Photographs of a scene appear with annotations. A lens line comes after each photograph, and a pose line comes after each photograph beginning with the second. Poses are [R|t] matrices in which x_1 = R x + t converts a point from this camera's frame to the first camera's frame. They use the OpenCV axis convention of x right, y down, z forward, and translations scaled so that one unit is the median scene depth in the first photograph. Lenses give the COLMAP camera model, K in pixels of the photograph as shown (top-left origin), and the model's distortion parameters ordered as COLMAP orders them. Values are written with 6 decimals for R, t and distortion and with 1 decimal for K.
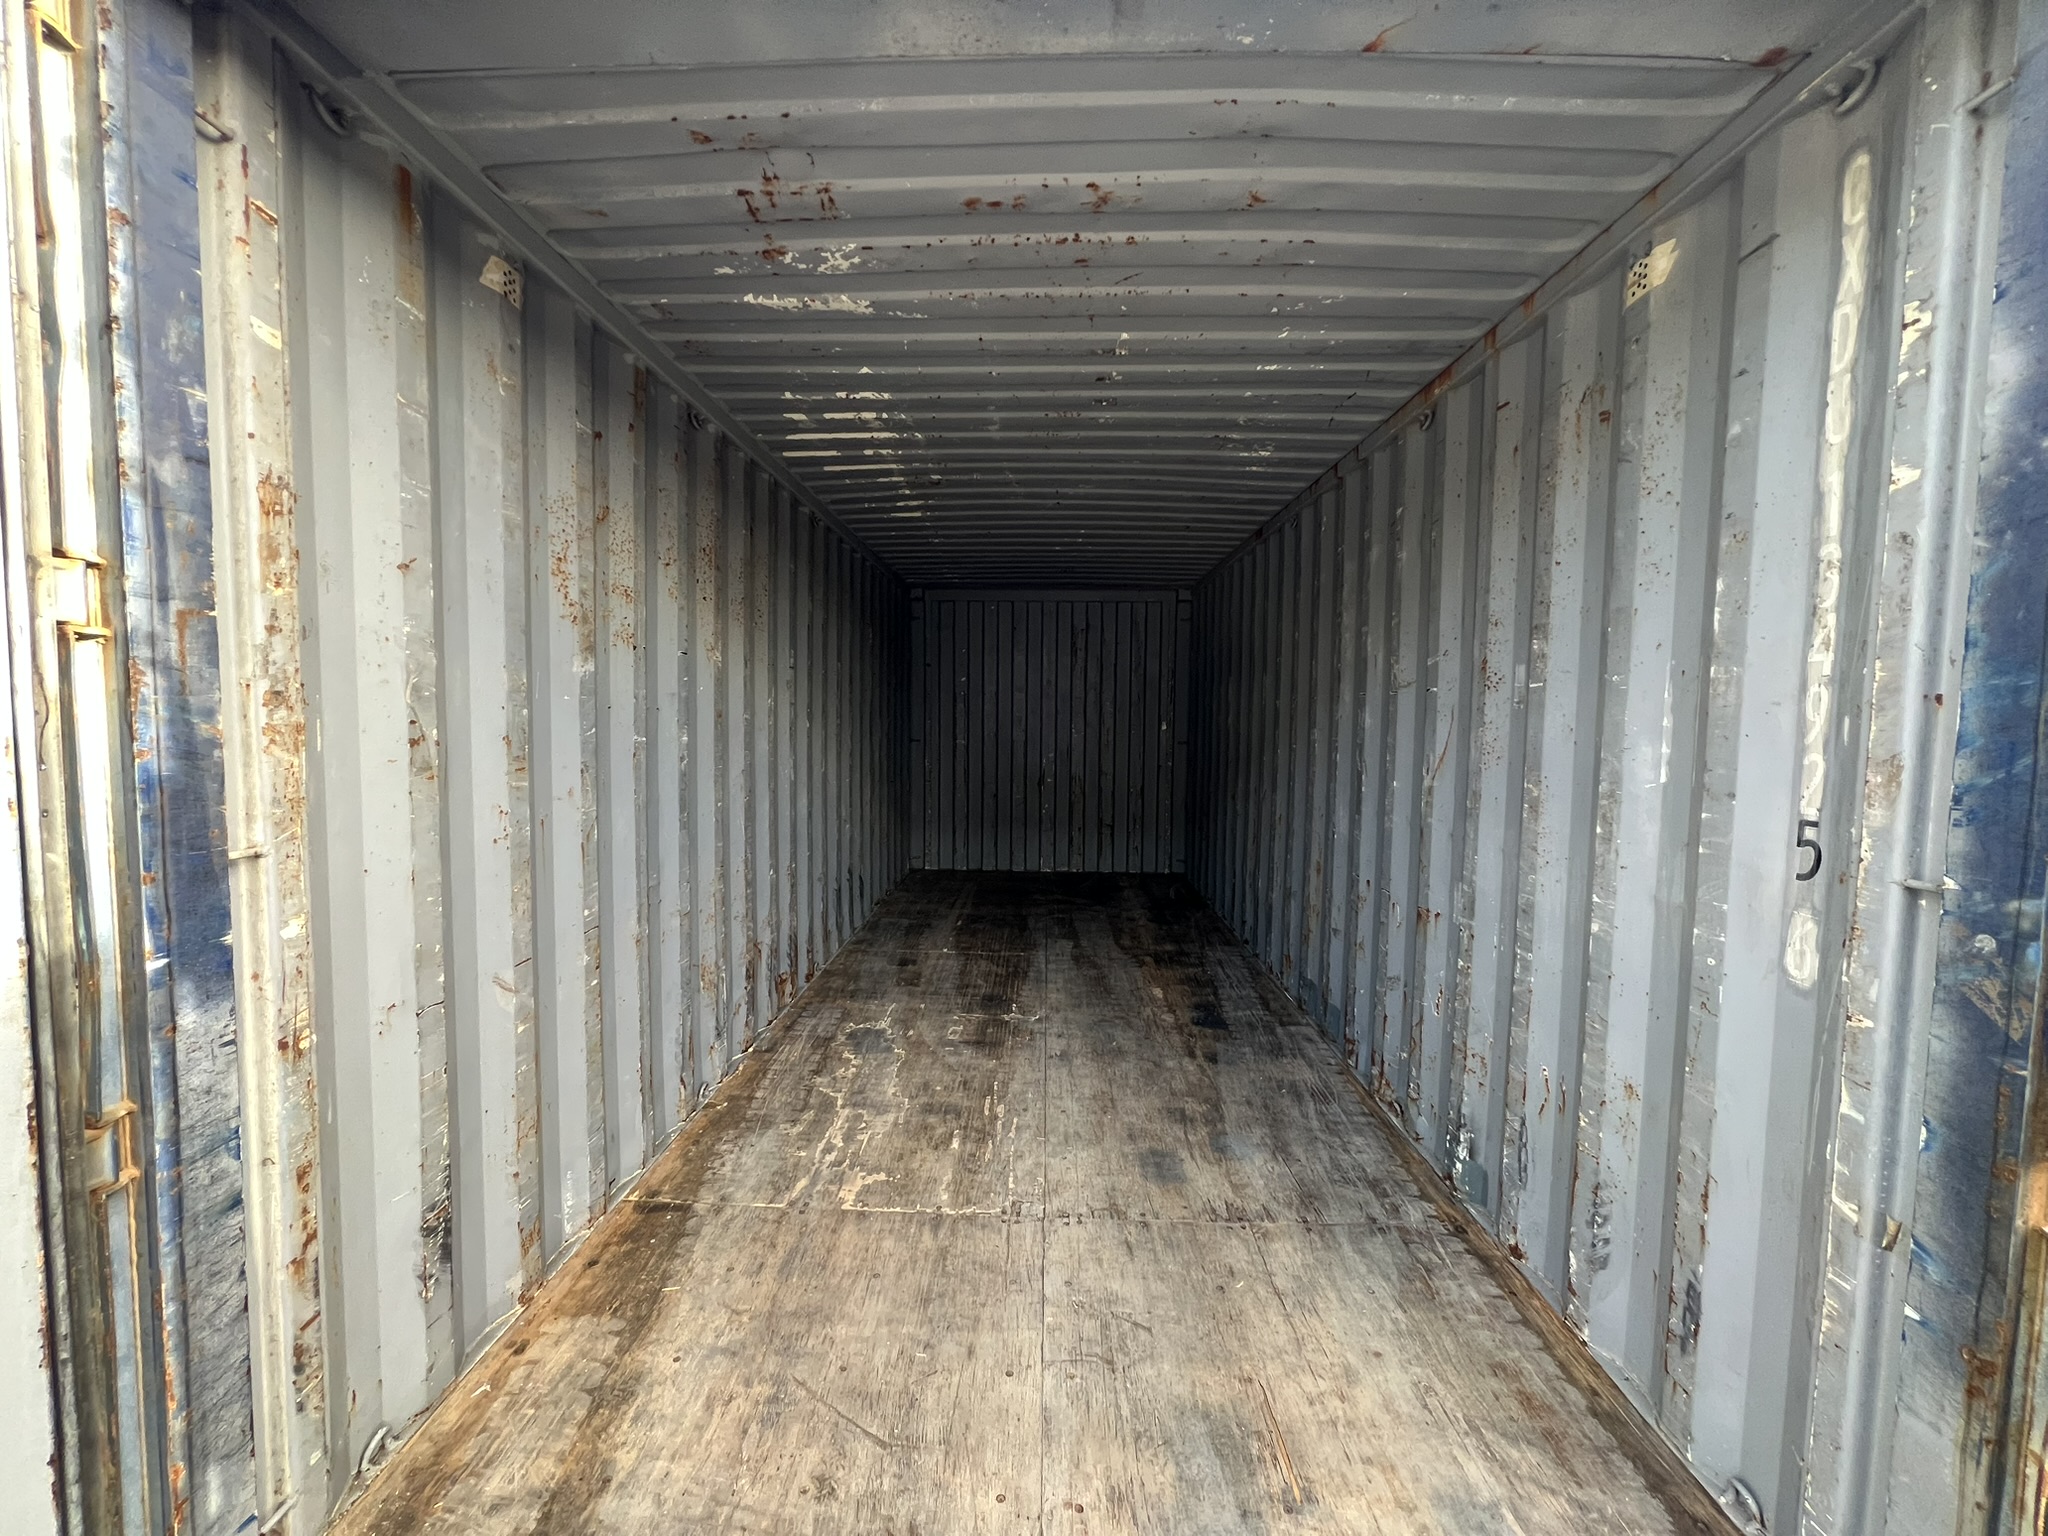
lens RADIAL K [[822.6, 0, 1023.9], [0, 822.6, 769.1], [0, 0, 1]] dist [-0.000257, -0.000034]
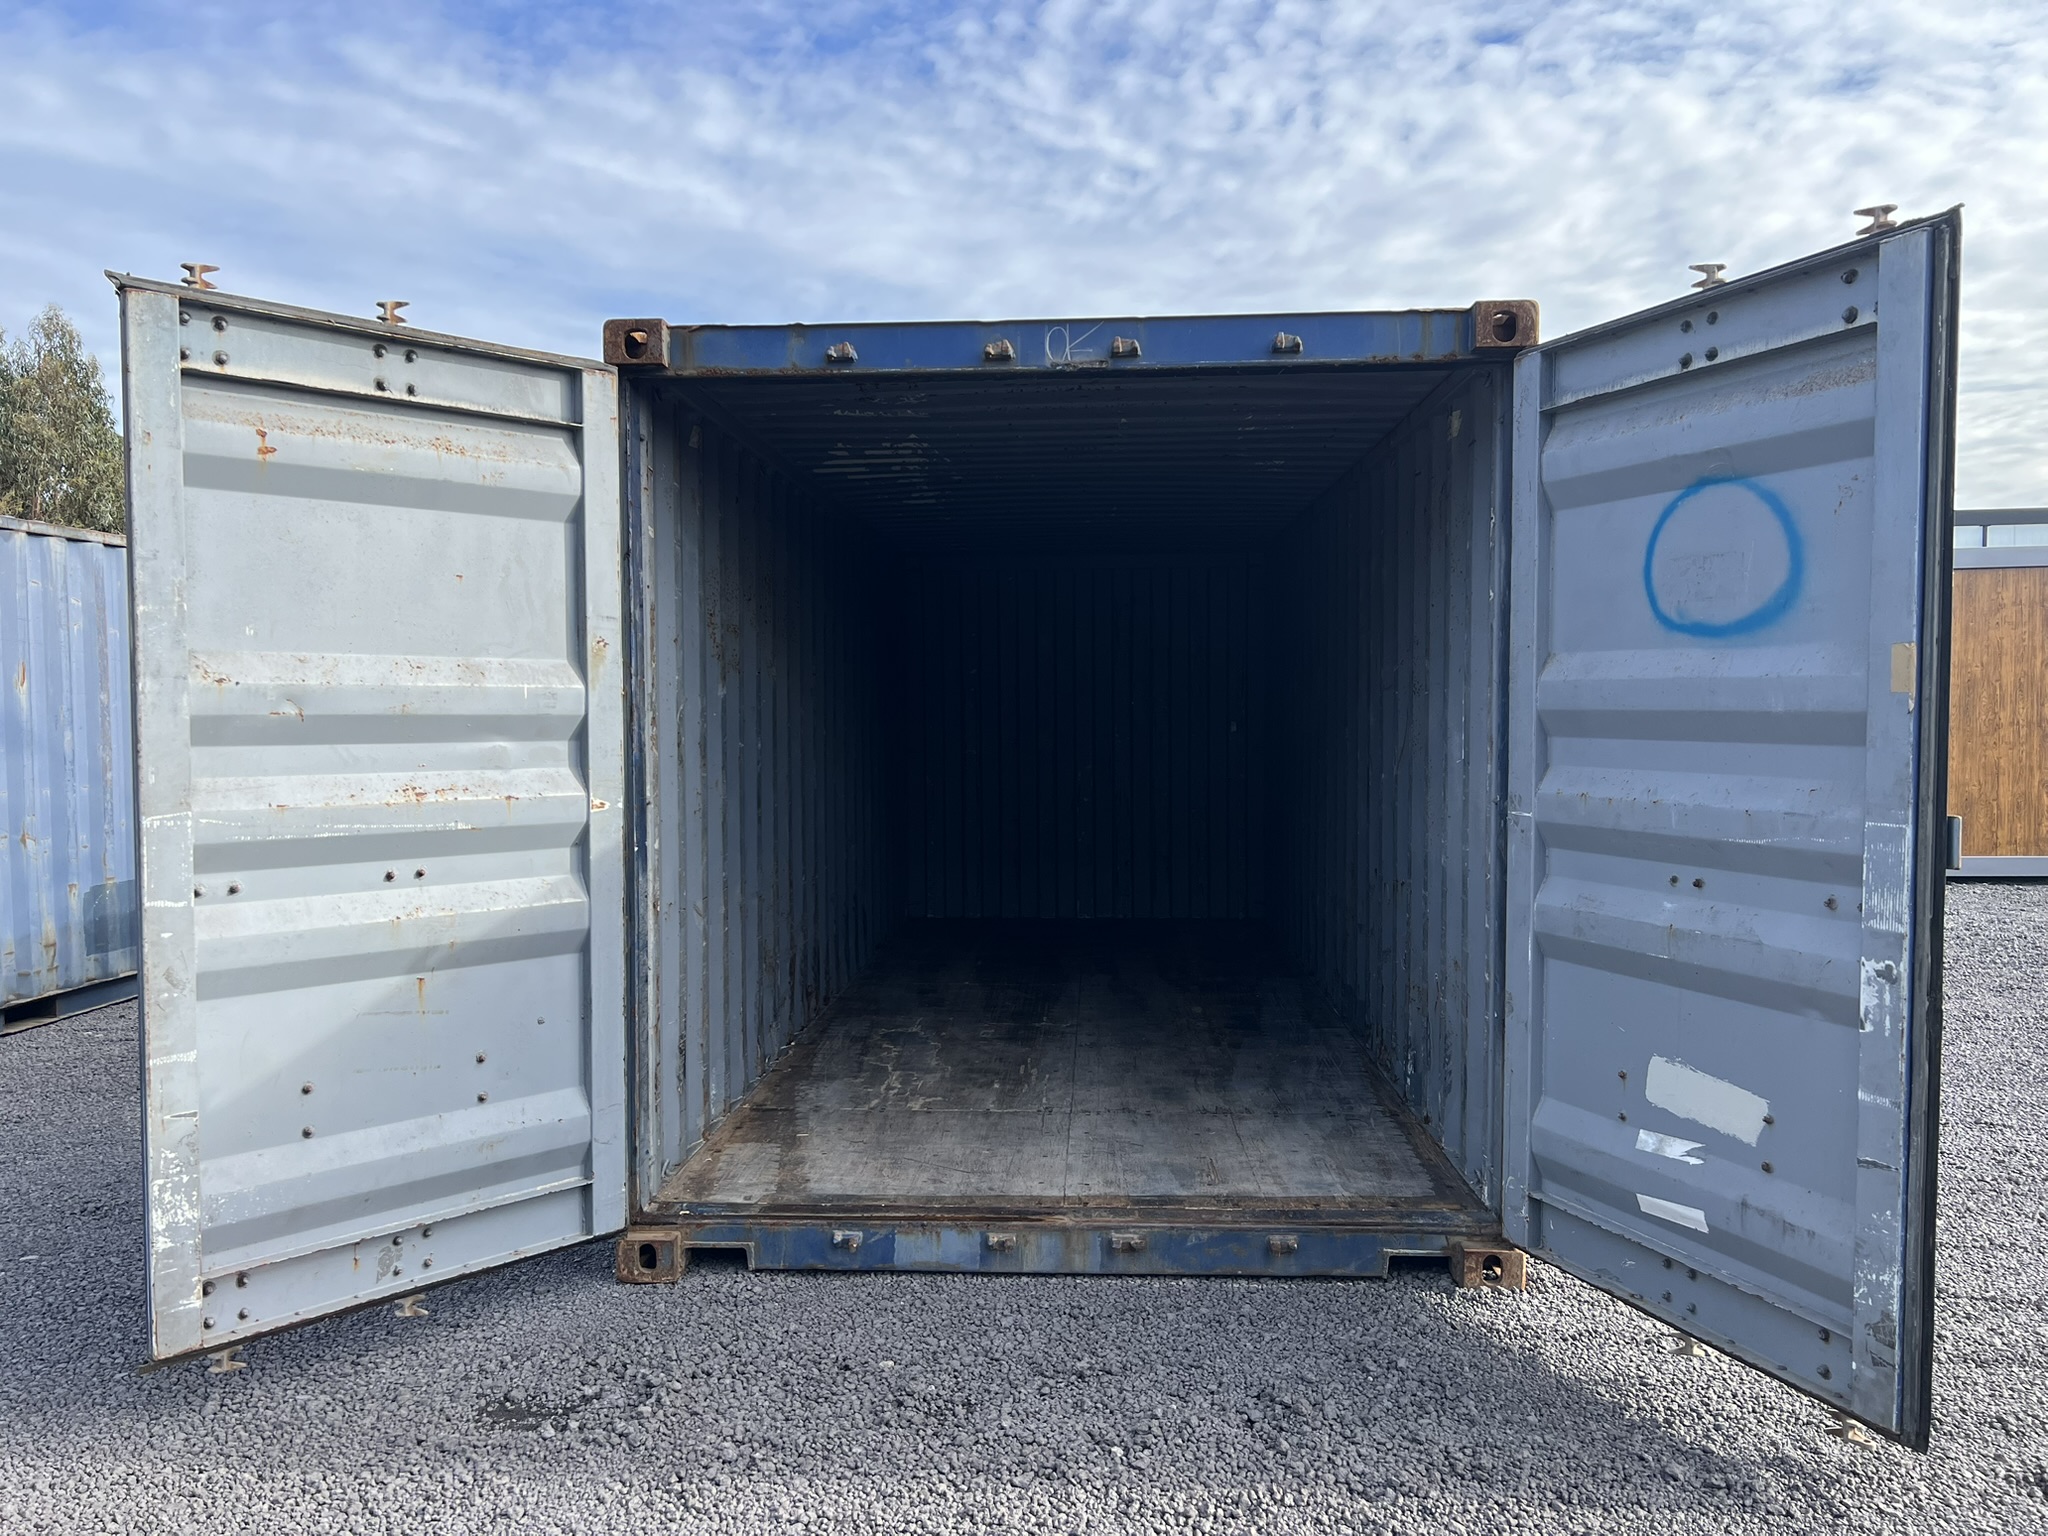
lens RADIAL K [[1551.4, 0, 1015.0], [0, 1551.4, 759.7], [0, 0, 1]] dist [0.016928, 0.006319]
pose [[0.999510, -0.016474, -0.026622, 0.008607], [0.015560, 0.999294, -0.034202, 0.058161], [0.027167, 0.033771, 0.999060, -1.068823]]
